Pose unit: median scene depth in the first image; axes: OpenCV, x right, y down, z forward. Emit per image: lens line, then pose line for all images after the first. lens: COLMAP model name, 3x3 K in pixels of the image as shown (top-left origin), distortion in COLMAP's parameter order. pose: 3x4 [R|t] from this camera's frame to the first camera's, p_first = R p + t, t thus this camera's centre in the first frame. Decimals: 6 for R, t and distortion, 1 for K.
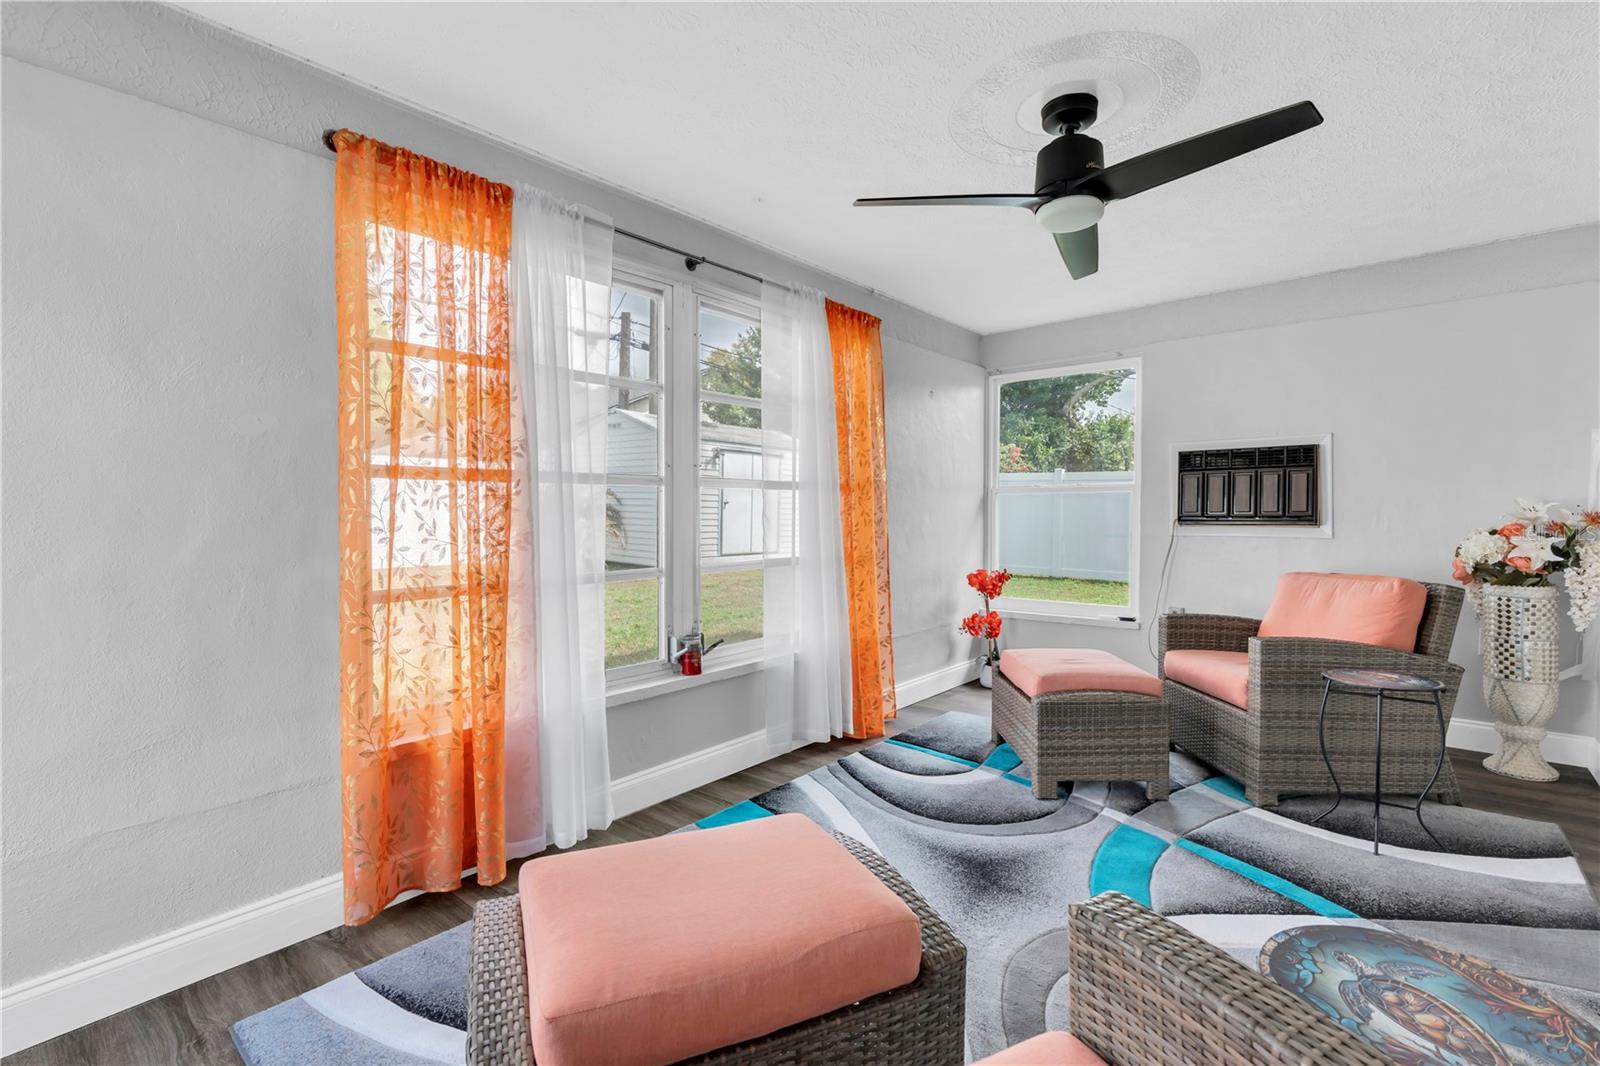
lens RADIAL K [[734.1, 0, 794.8], [0, 734.1, 519.3], [0, 0, 1]] dist [-0.002100, -0.000117]
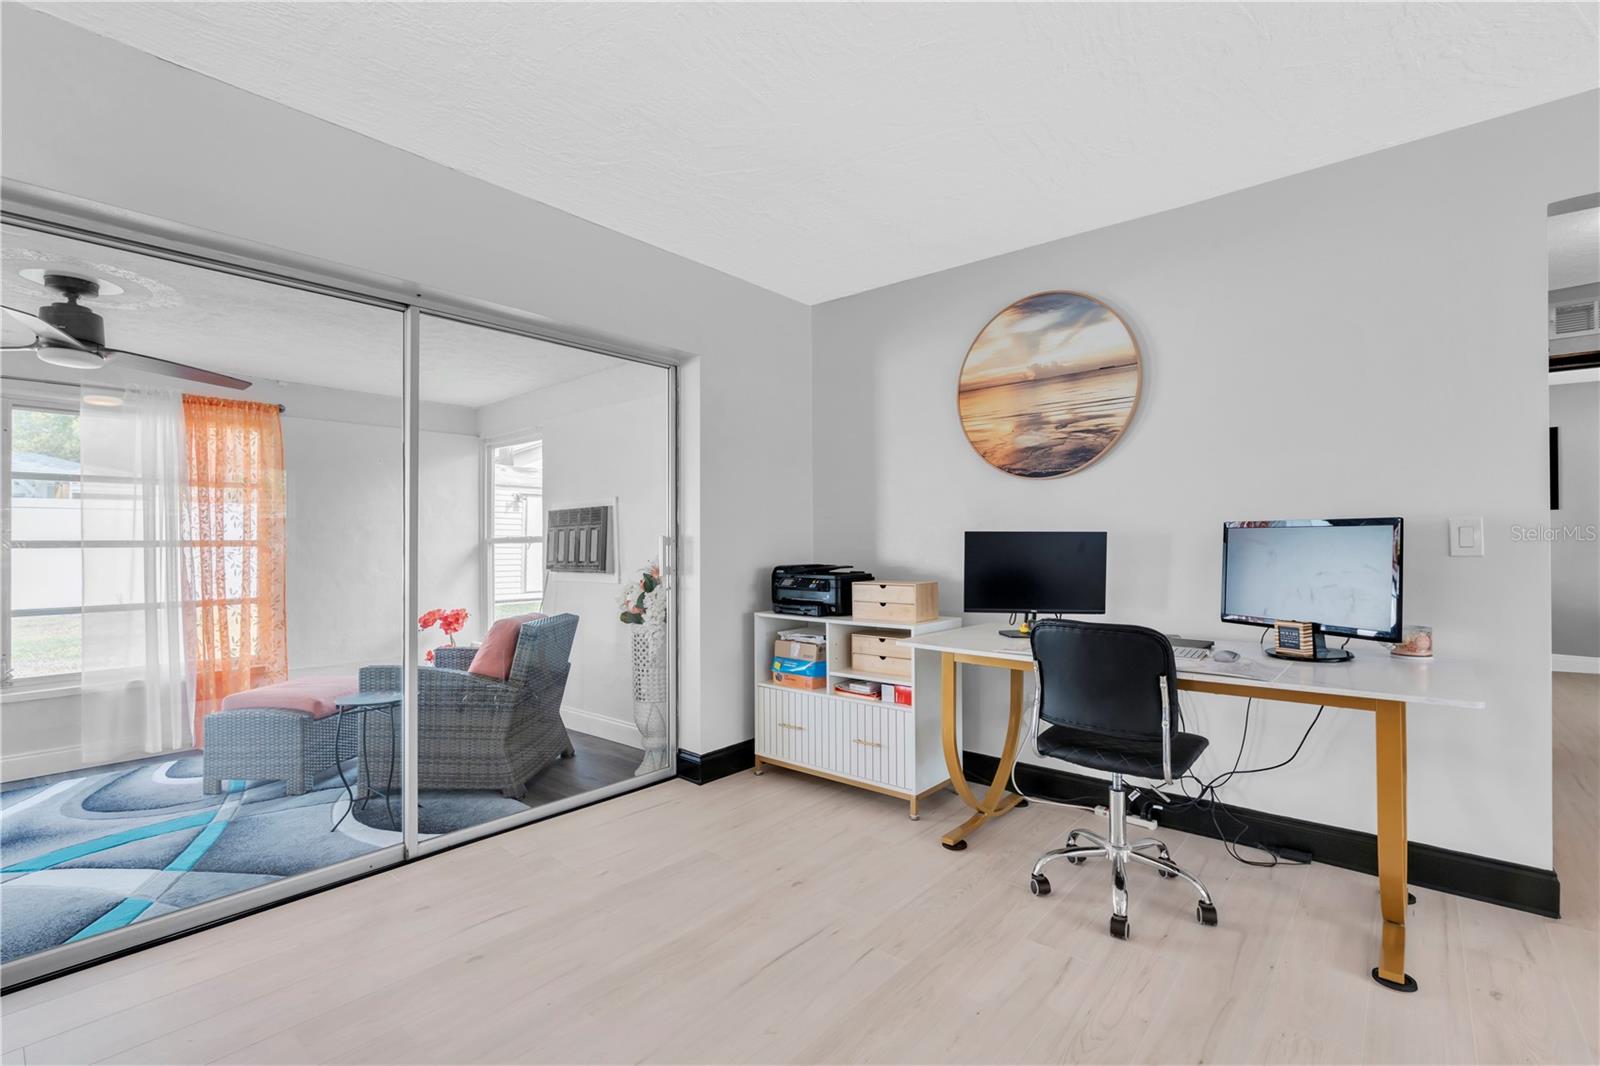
lens RADIAL K [[725.9, 0, 800.3], [0, 725.9, 529.2], [0, 0, 1]] dist [0.006301, 0.000206]
pose [[0.999792, -0.007678, -0.018903, 1.069062], [0.007086, 0.999488, -0.031189, -0.023692], [0.019133, 0.031049, 0.999335, -0.196898]]
